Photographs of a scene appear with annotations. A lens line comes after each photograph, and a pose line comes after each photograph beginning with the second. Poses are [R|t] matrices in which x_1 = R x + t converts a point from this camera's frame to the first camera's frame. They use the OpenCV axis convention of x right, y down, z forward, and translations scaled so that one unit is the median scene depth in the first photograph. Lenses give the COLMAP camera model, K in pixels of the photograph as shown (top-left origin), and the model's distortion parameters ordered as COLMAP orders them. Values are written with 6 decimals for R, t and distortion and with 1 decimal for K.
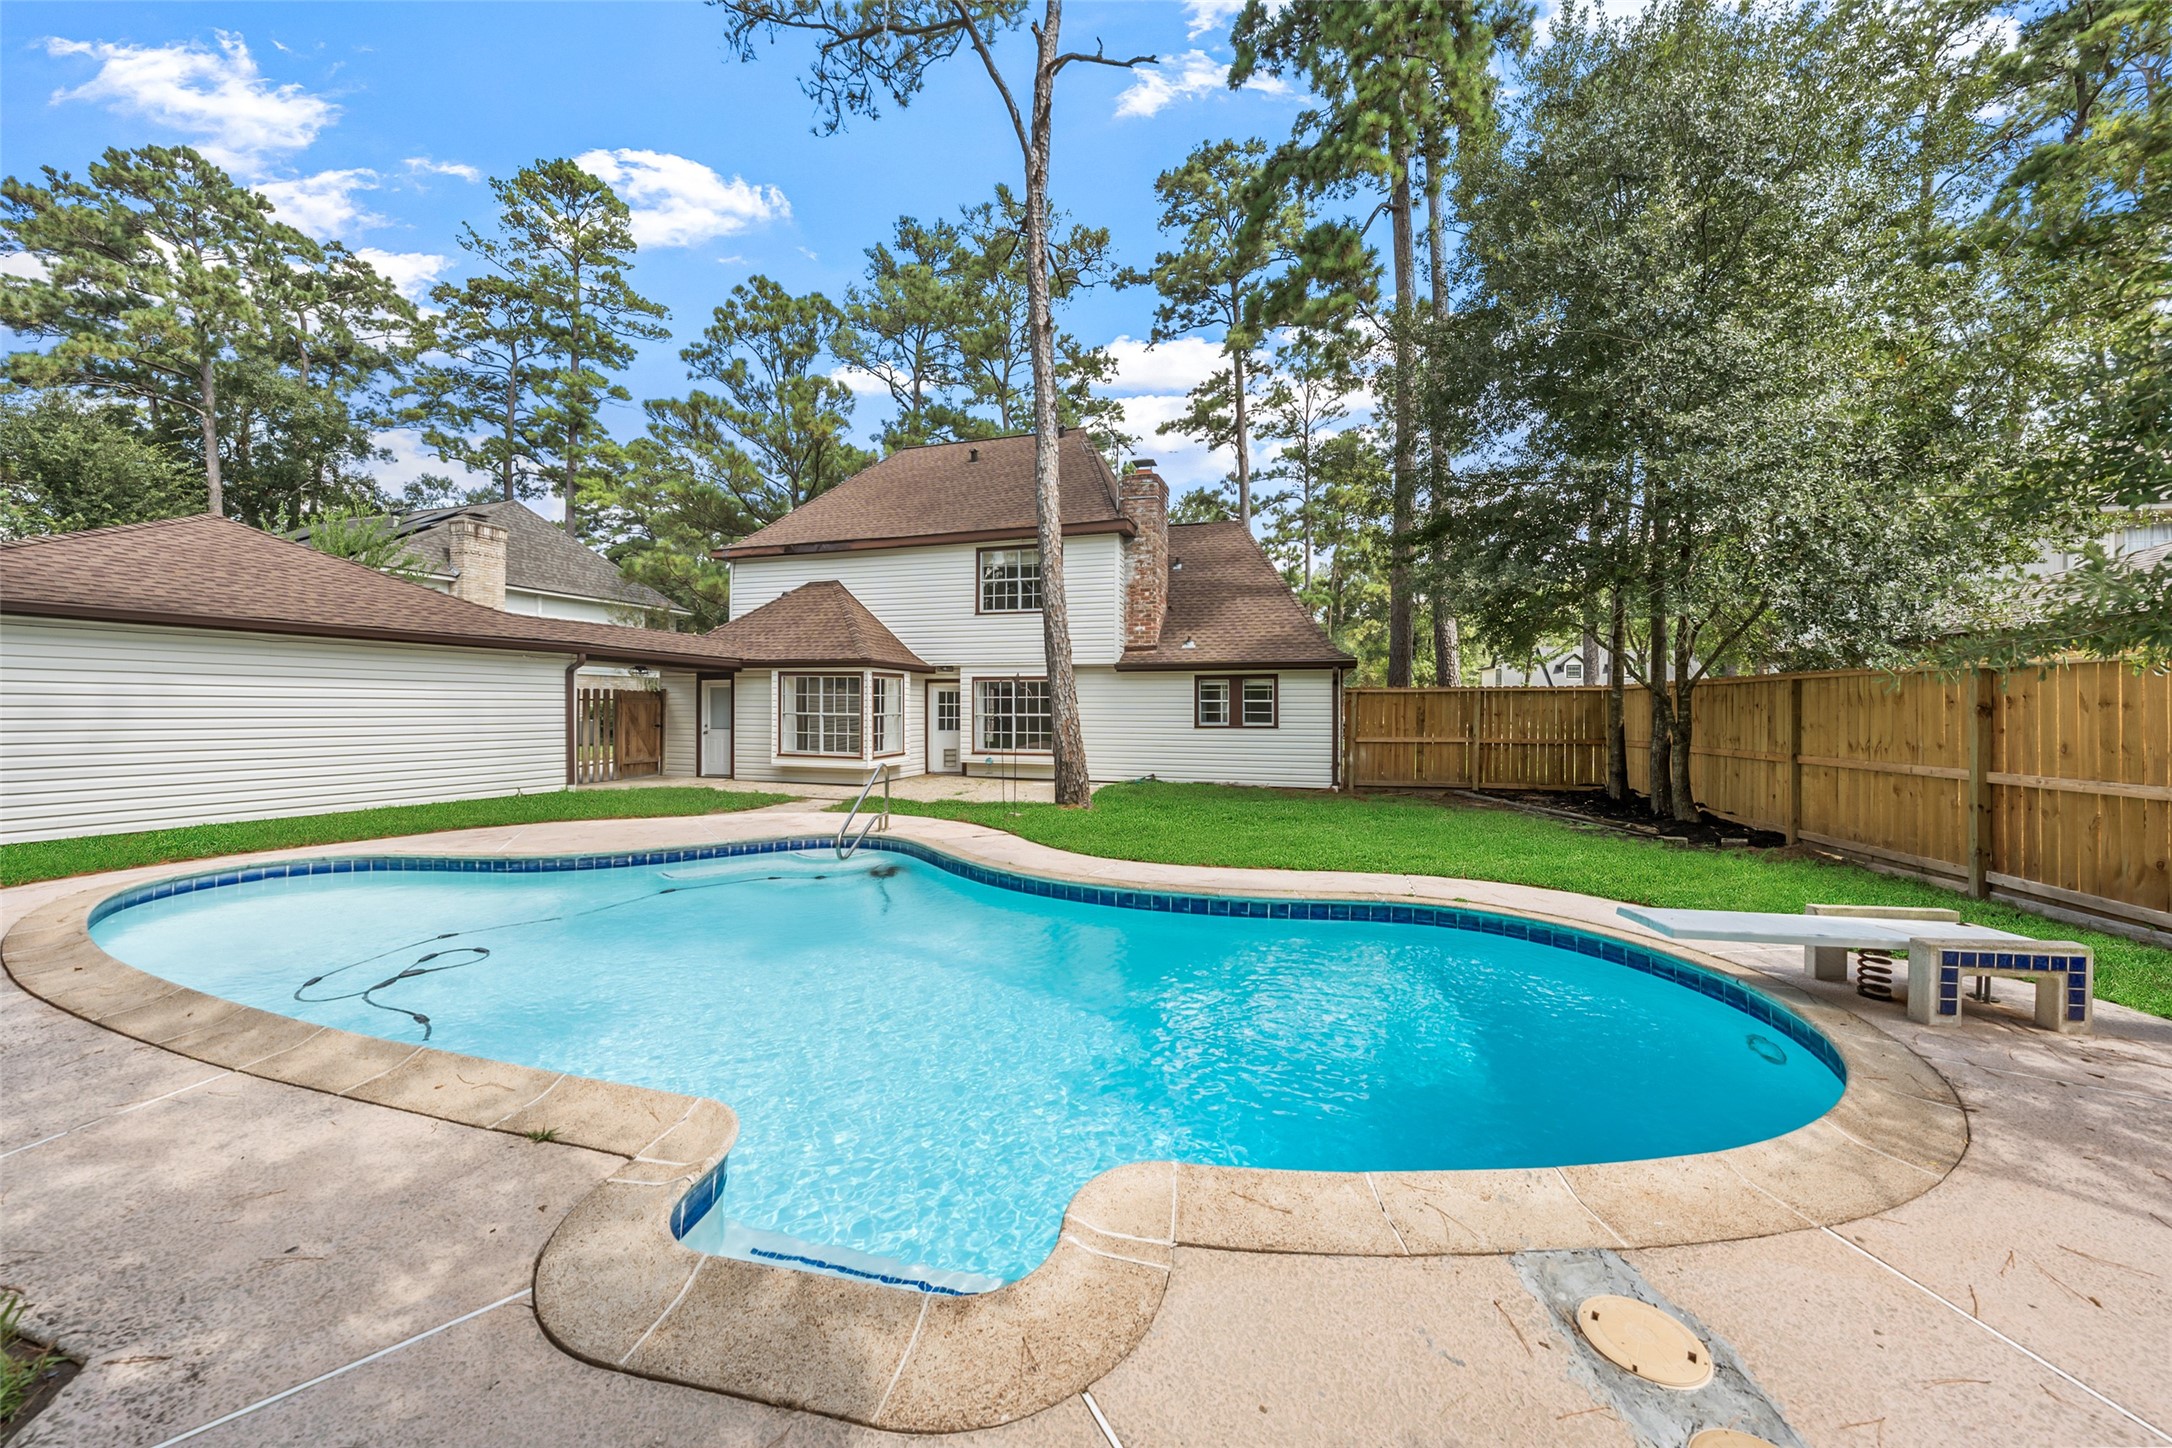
lens RADIAL K [[741.0, 0, 1088.7], [0, 741.0, 721.9], [0, 0, 1]] dist [-0.001156, 0.000053]
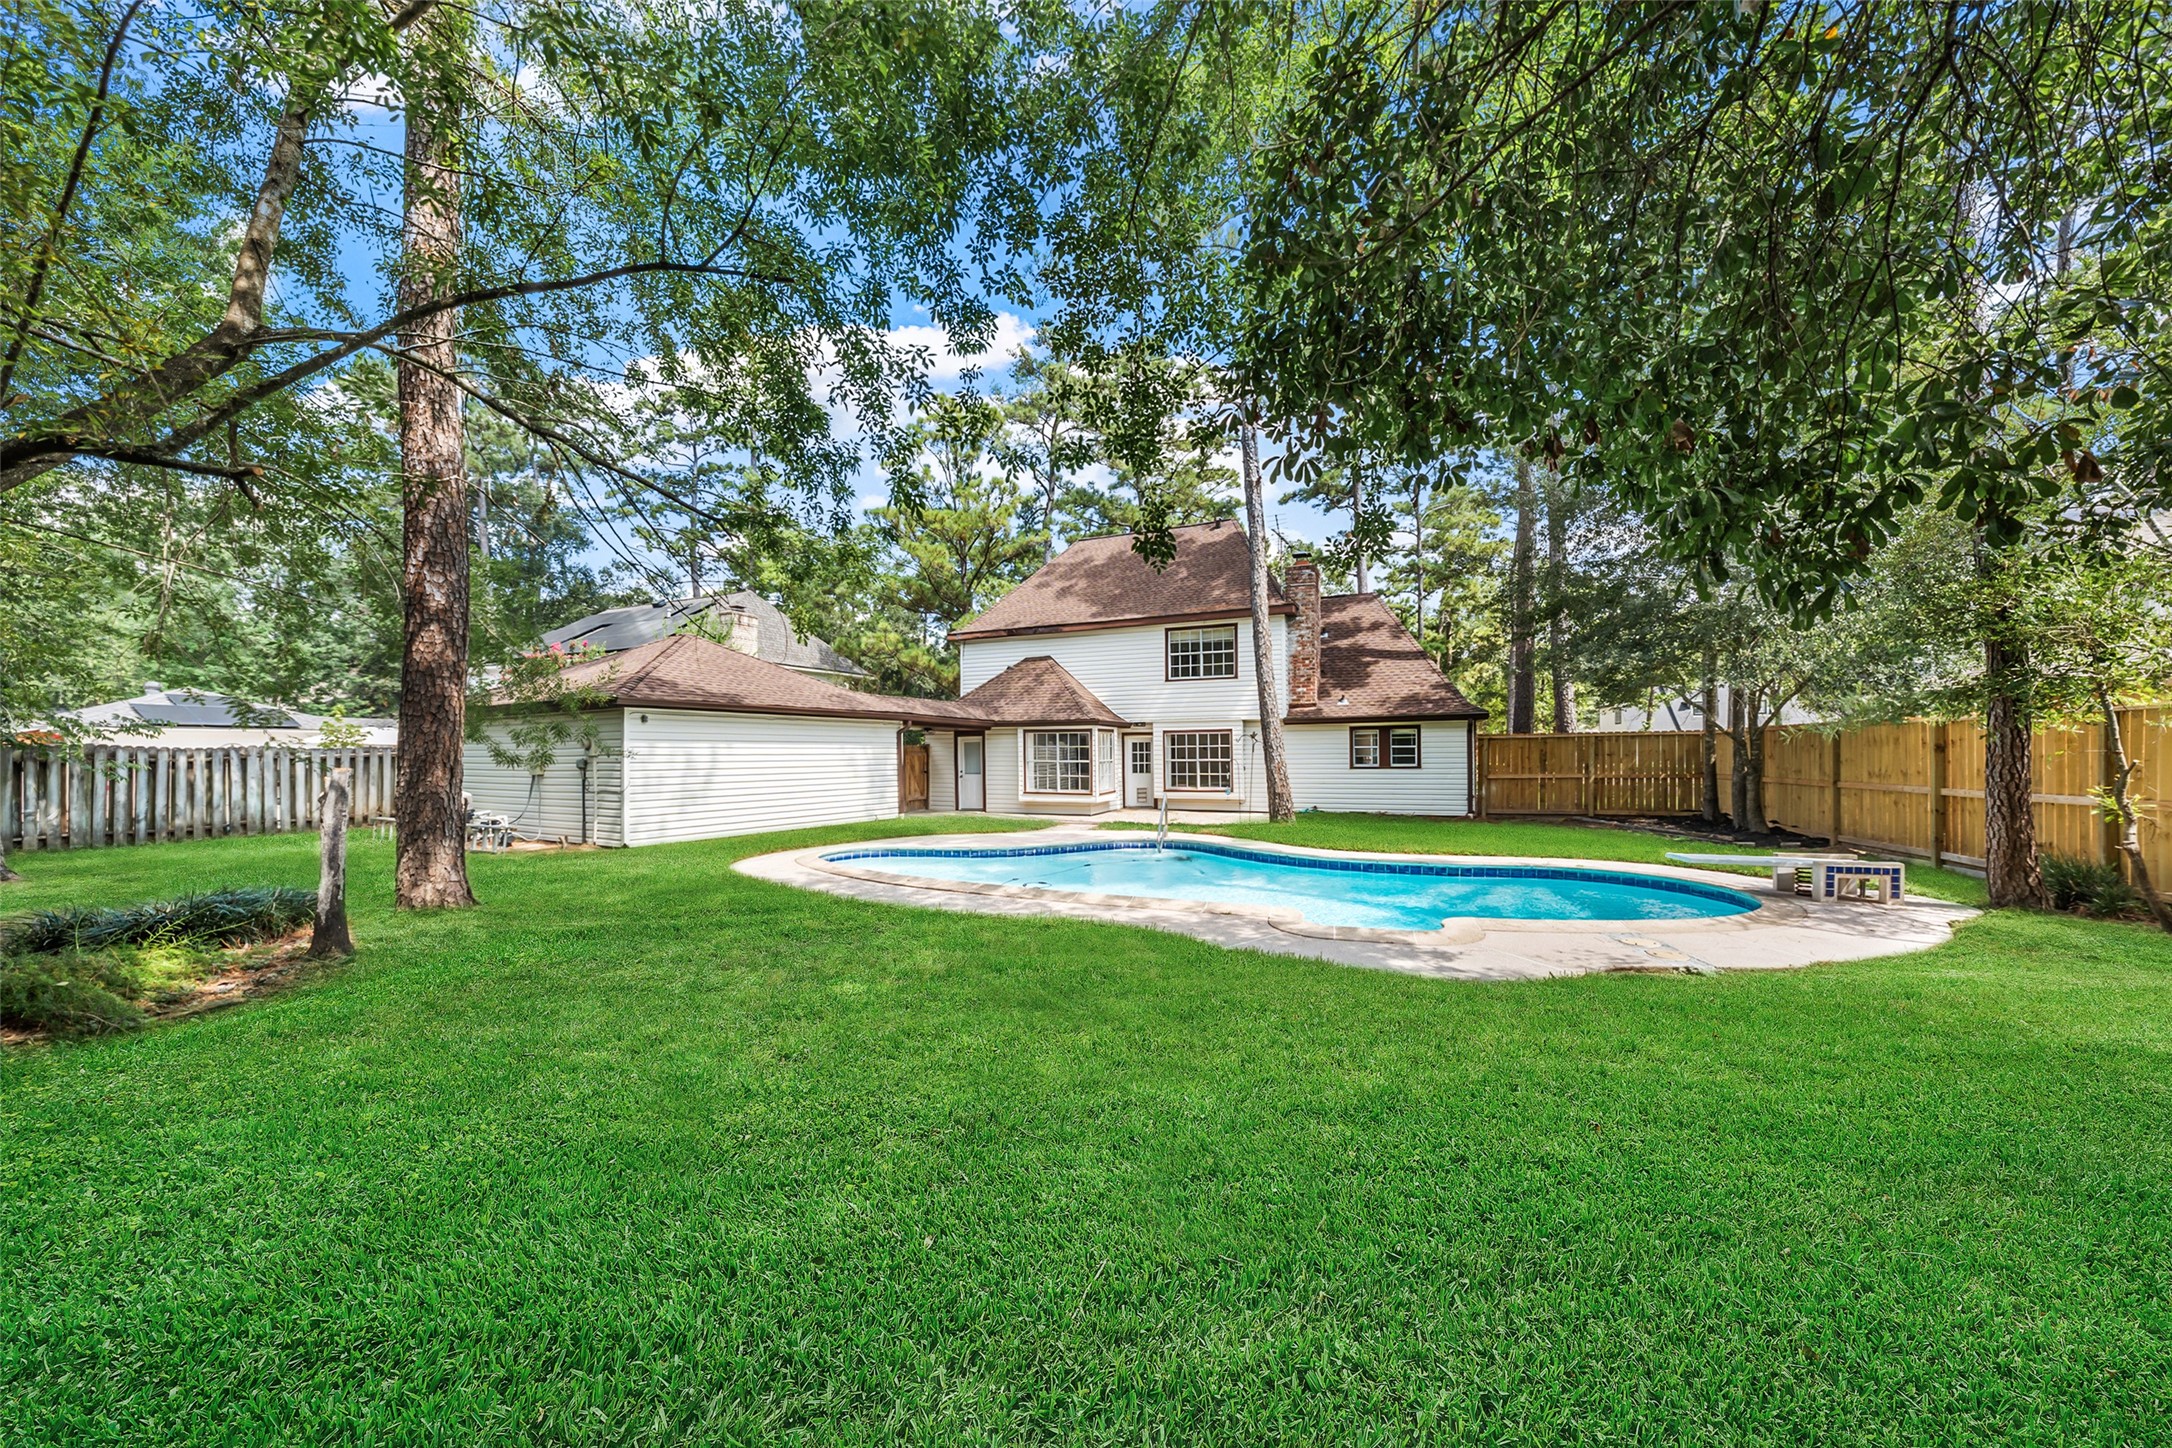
lens RADIAL K [[741.0, 0, 1085.9], [0, 741.0, 767.5], [0, 0, 1]] dist [-0.001156, 0.000053]
pose [[0.992839, -0.011245, -0.118928, -0.141438], [0.011330, 0.999936, 0.000041, 0.001001], [0.118919, -0.001389, 0.992903, -0.276772]]
